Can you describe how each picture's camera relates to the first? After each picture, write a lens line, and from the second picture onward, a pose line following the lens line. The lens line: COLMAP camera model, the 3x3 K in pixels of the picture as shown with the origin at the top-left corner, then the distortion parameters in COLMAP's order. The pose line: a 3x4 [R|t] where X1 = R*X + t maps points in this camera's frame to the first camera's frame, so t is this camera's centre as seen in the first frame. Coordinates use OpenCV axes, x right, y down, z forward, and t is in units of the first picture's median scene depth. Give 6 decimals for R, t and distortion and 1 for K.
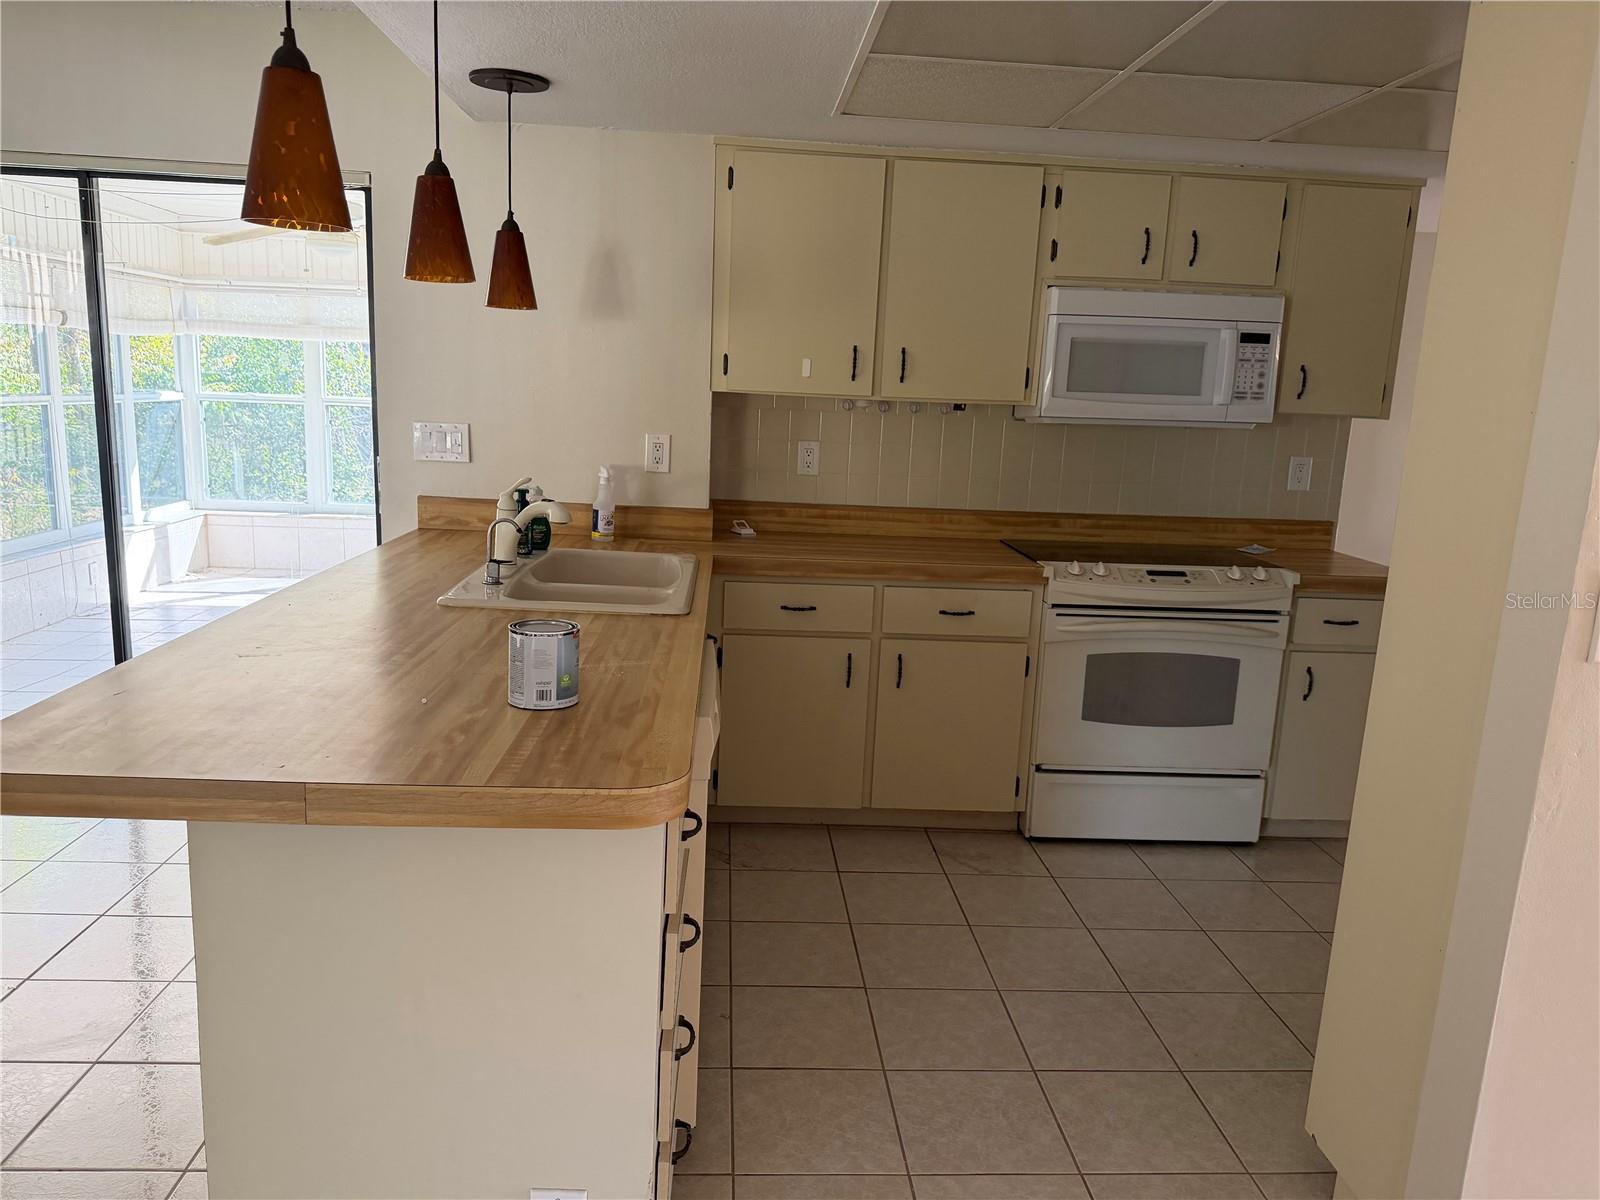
lens RADIAL K [[1121.7, 0, 795.5], [0, 1121.7, 614.3], [0, 0, 1]] dist [0.056542, -0.081054]
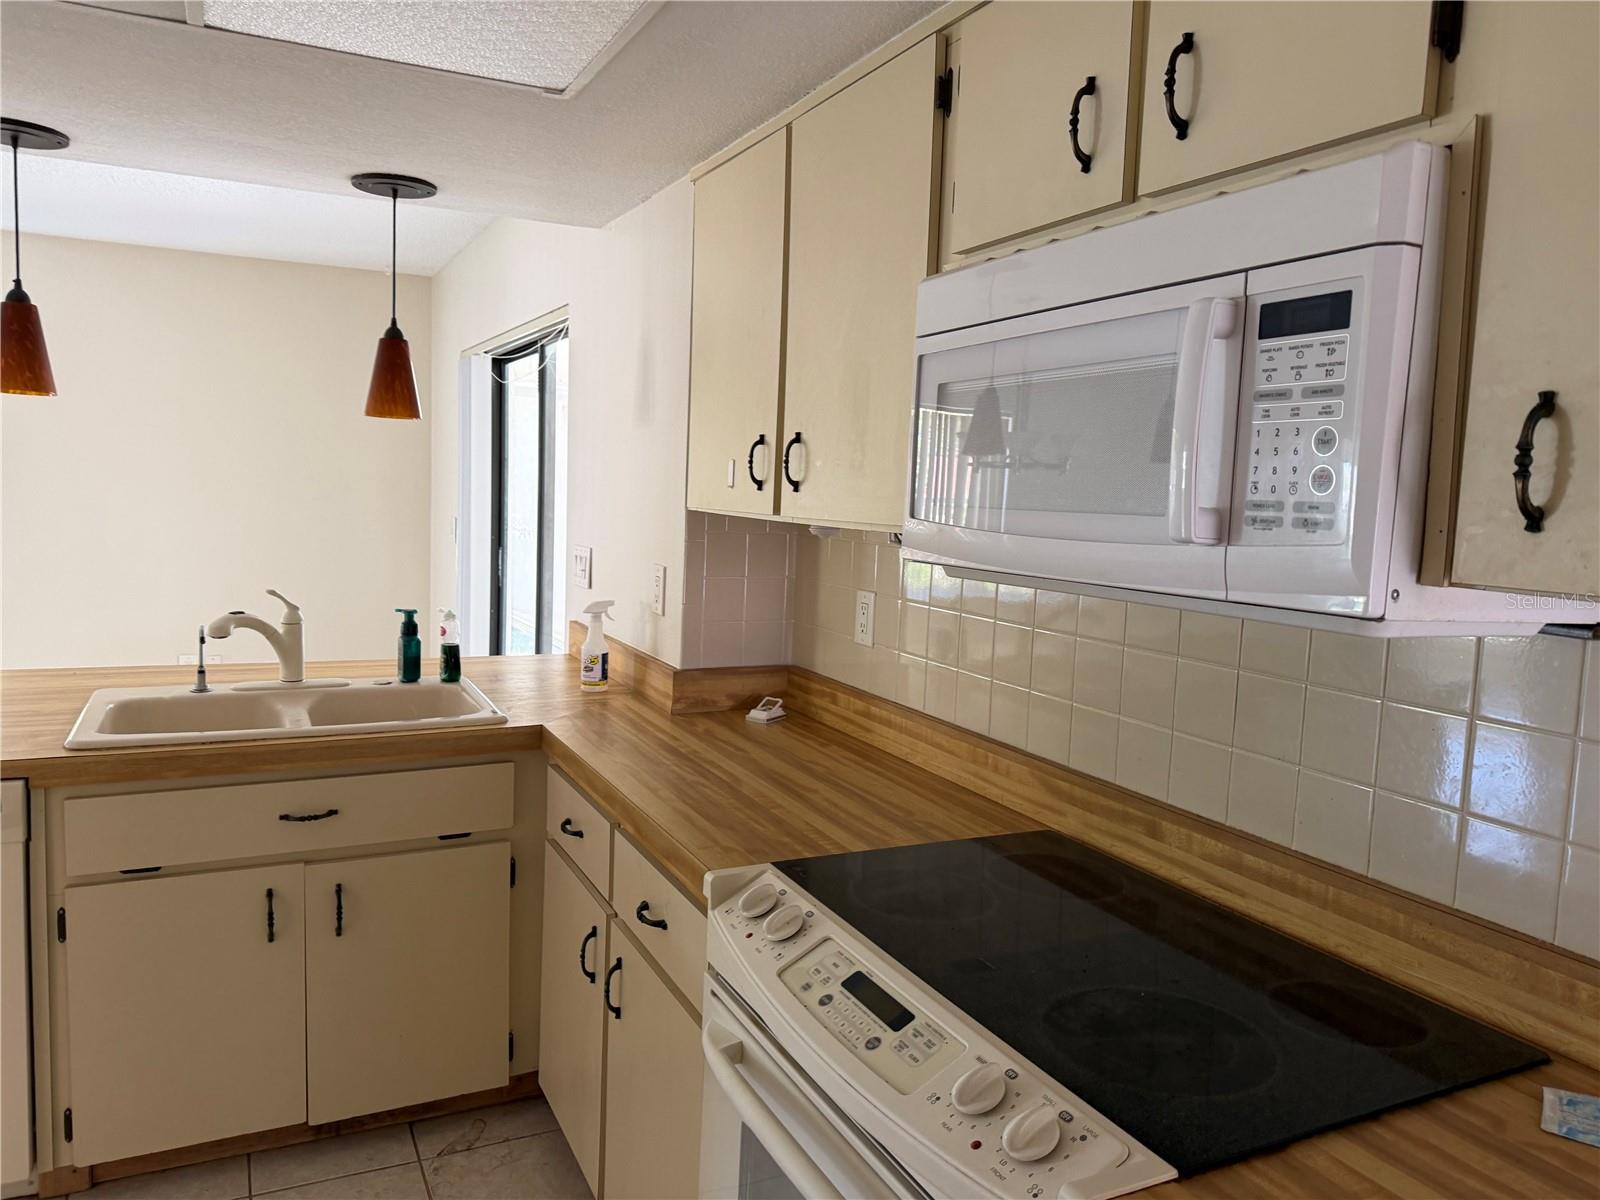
lens RADIAL K [[1121.7, 0, 805.5], [0, 1121.7, 577.8], [0, 0, 1]] dist [0.056542, -0.081054]
pose [[0.394019, 0.048748, -0.917809, 0.617996], [-0.204549, 0.978199, -0.035858, -0.144054], [0.896052, 0.201866, 0.395401, 0.787605]]
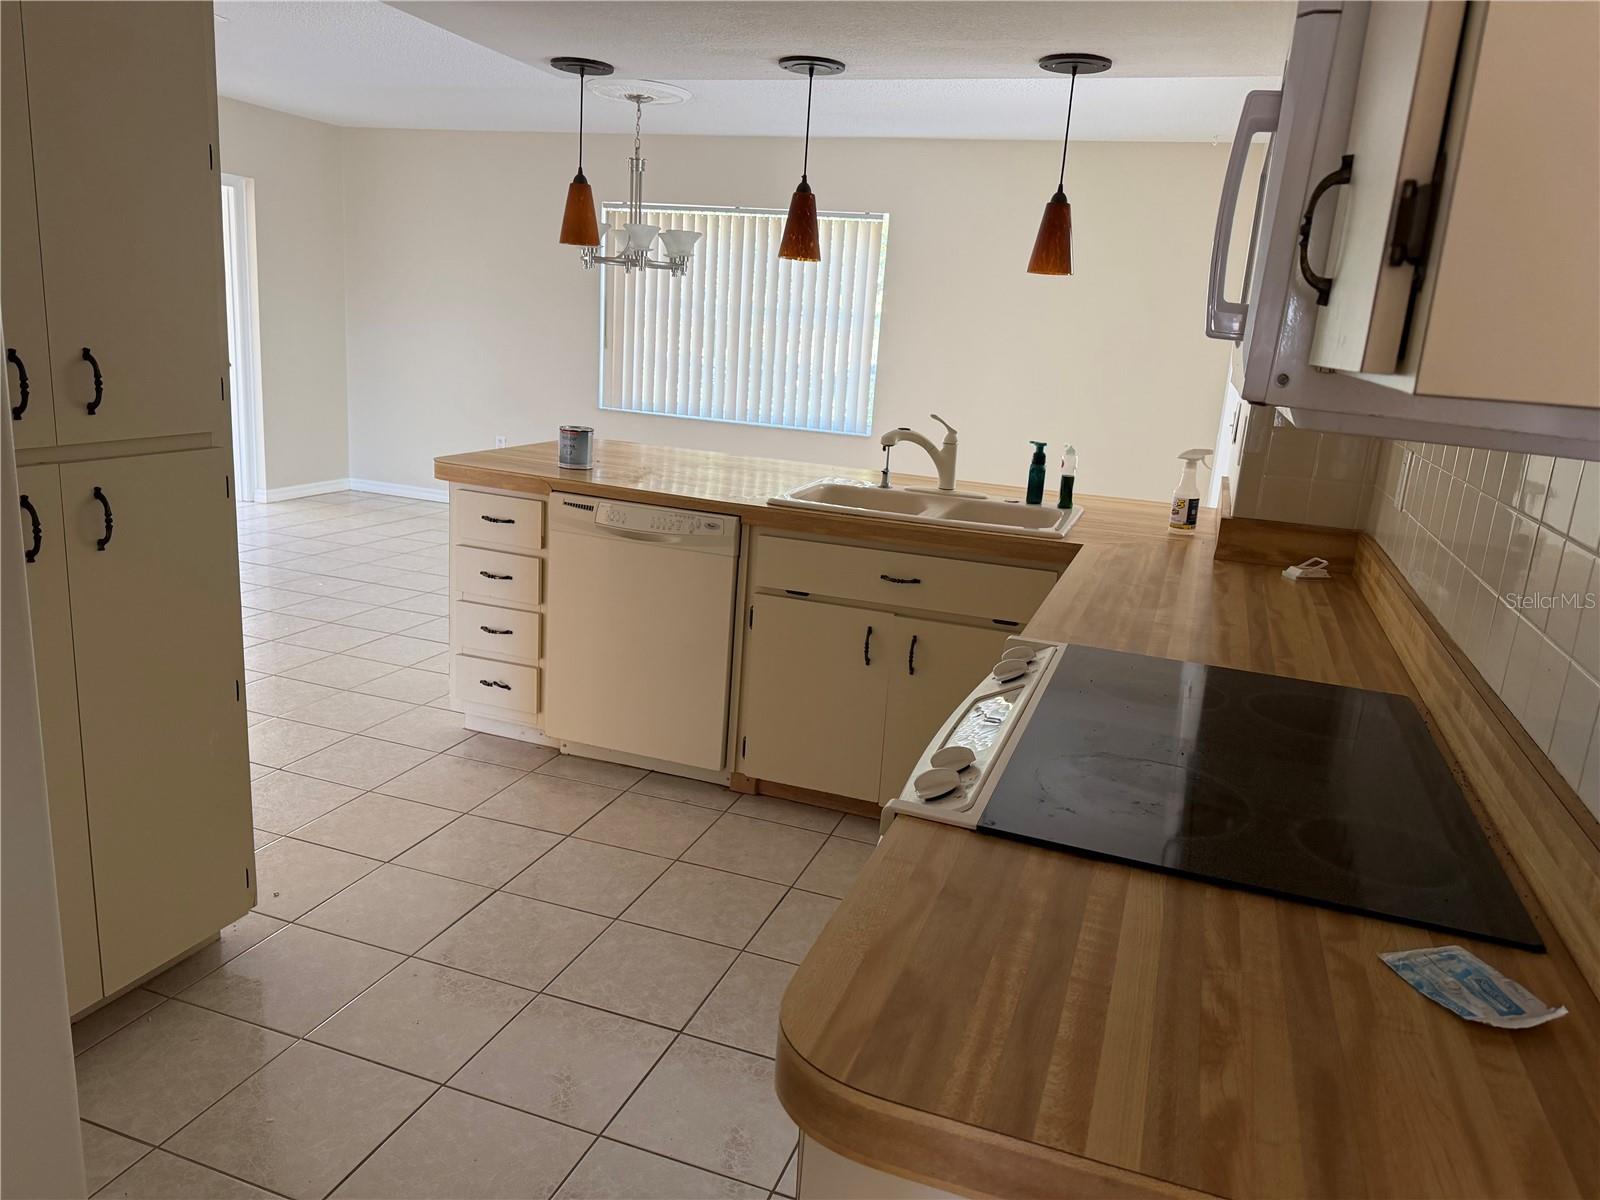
lens RADIAL K [[1121.7, 0, 812.0], [0, 1121.7, 597.8], [0, 0, 1]] dist [0.056542, -0.081054]
pose [[-0.383229, 0.151449, -0.911152, 0.720262], [-0.264632, 0.927109, 0.265405, -0.171106], [0.884932, 0.342831, -0.315217, 1.020577]]
